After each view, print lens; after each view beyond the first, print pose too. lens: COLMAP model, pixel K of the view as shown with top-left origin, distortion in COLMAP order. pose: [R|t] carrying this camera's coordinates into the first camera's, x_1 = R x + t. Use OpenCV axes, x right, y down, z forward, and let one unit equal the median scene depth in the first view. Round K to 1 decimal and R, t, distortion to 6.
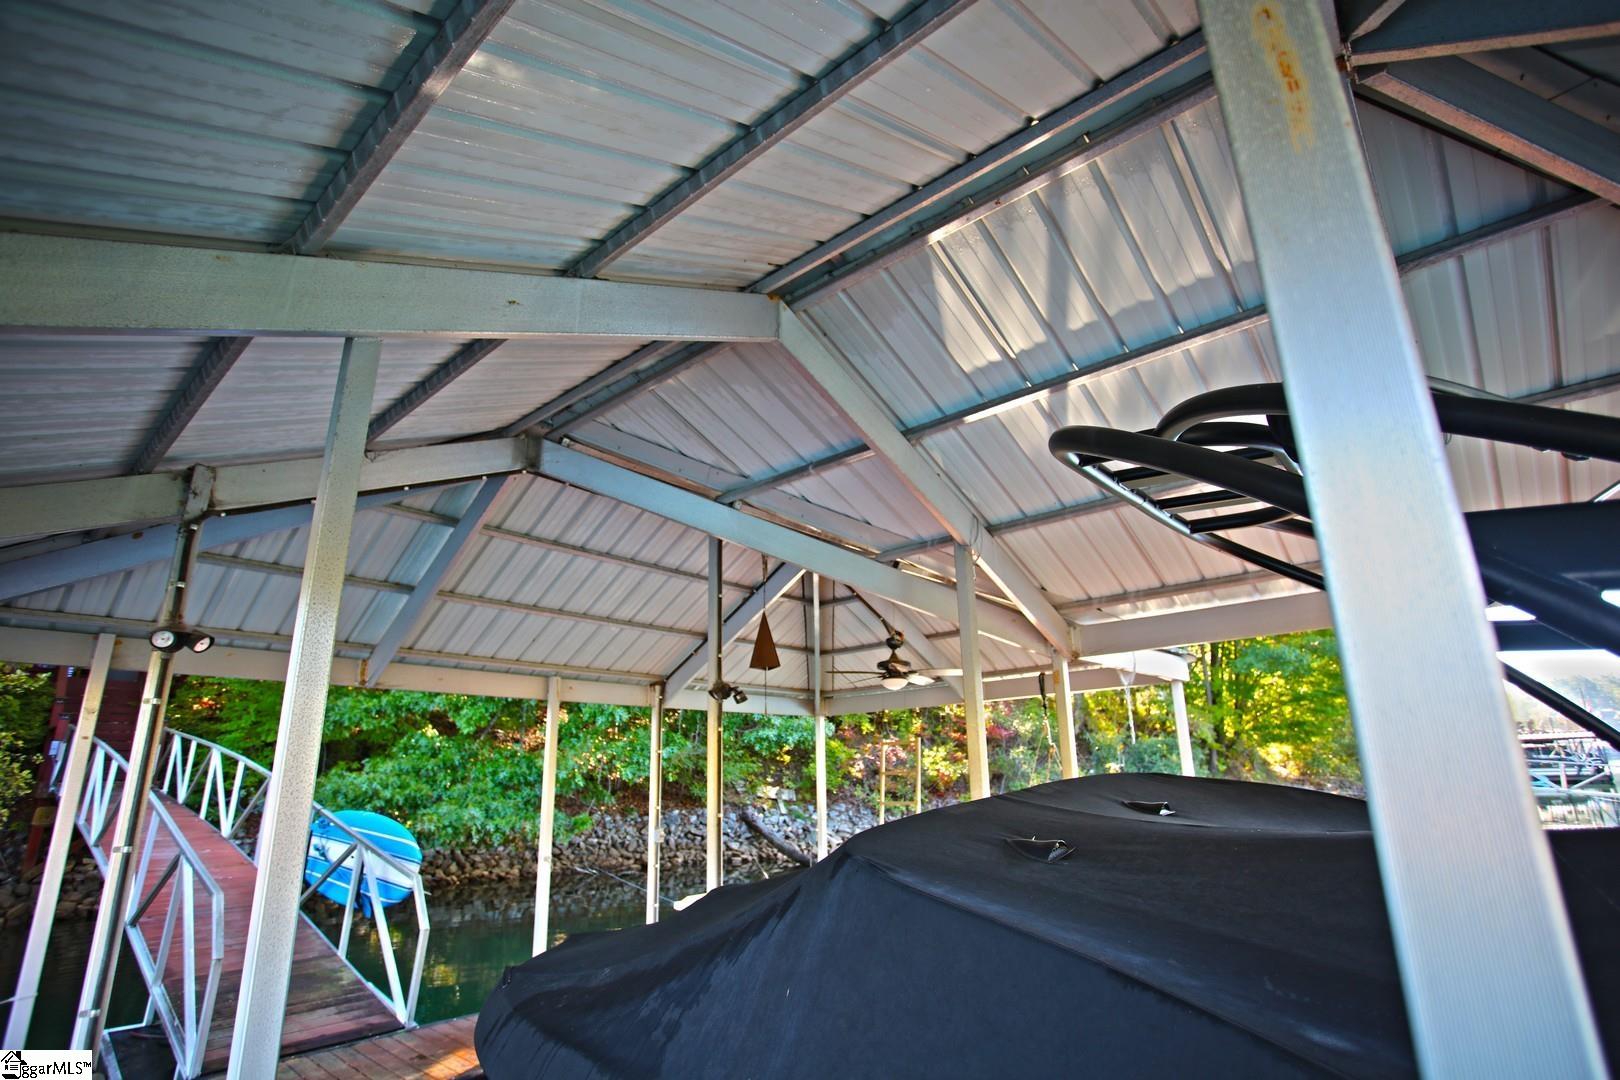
lens RADIAL K [[788.4, 0, 816.8], [0, 788.4, 545.8], [0, 0, 1]] dist [-0.068514, 0.031593]
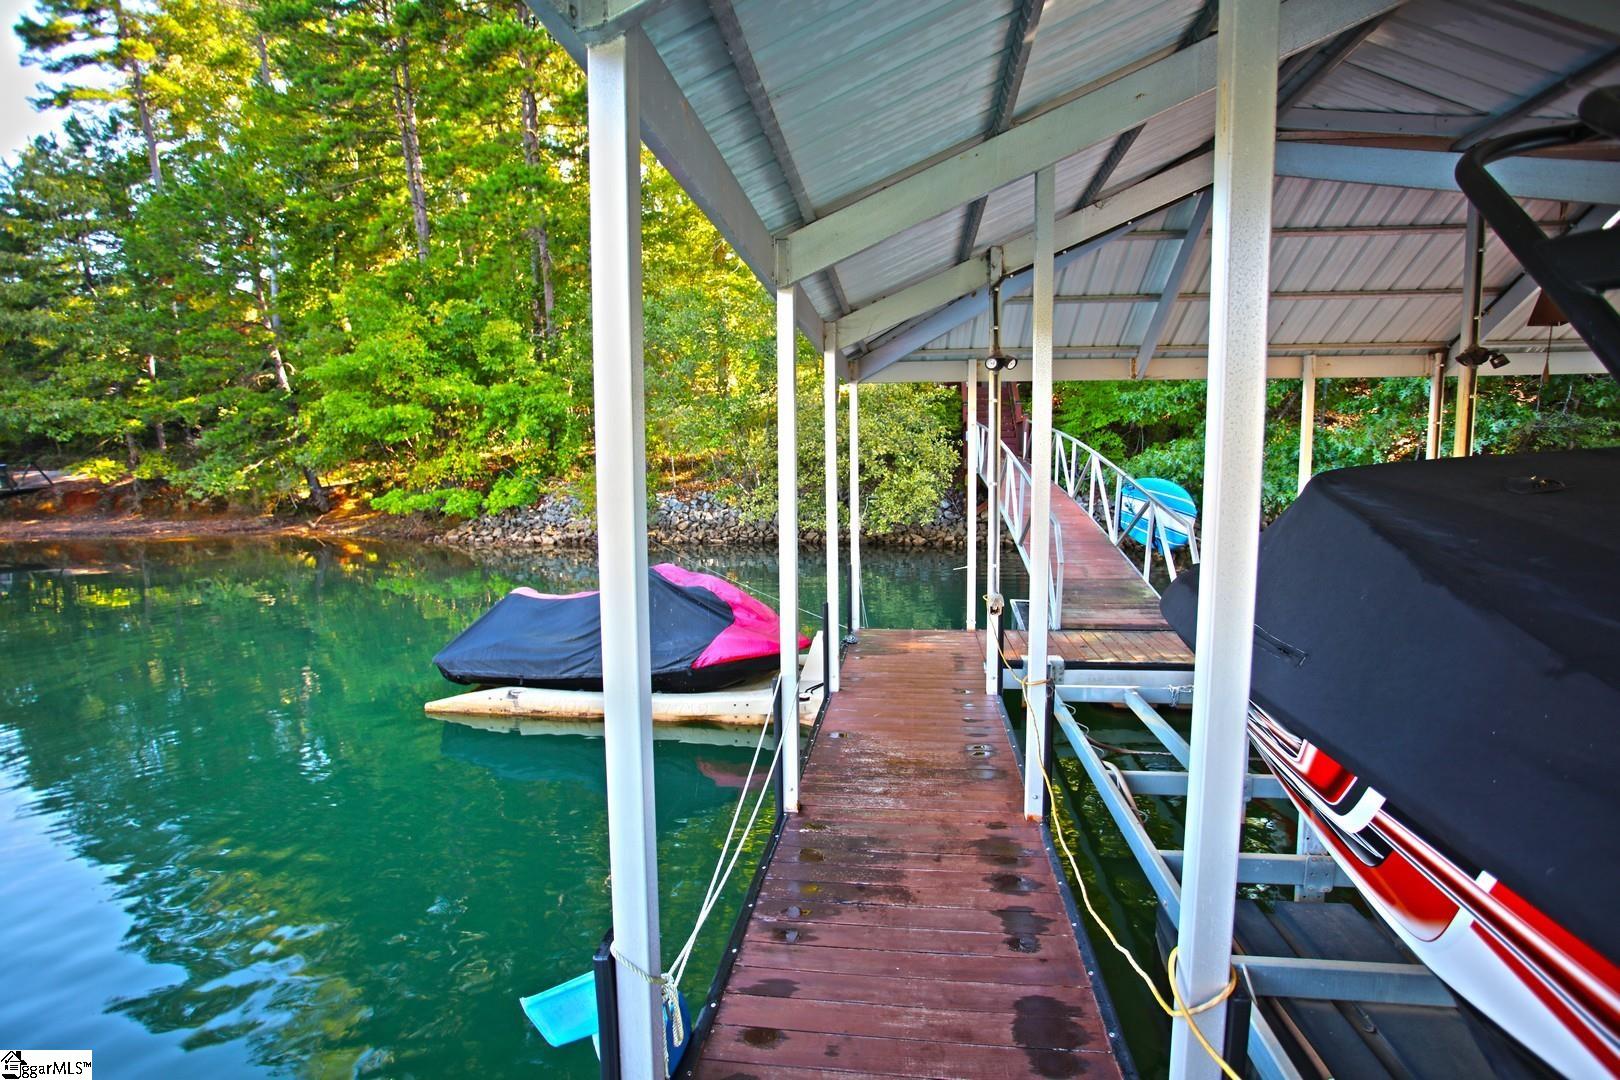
lens RADIAL K [[788.4, 0, 800.6], [0, 788.4, 544.4], [0, 0, 1]] dist [-0.068514, 0.031593]
pose [[0.553130, 0.099196, -0.827168, 0.183059], [0.230324, 0.935978, 0.266263, -0.029160], [0.800624, -0.337794, 0.494870, -0.156591]]
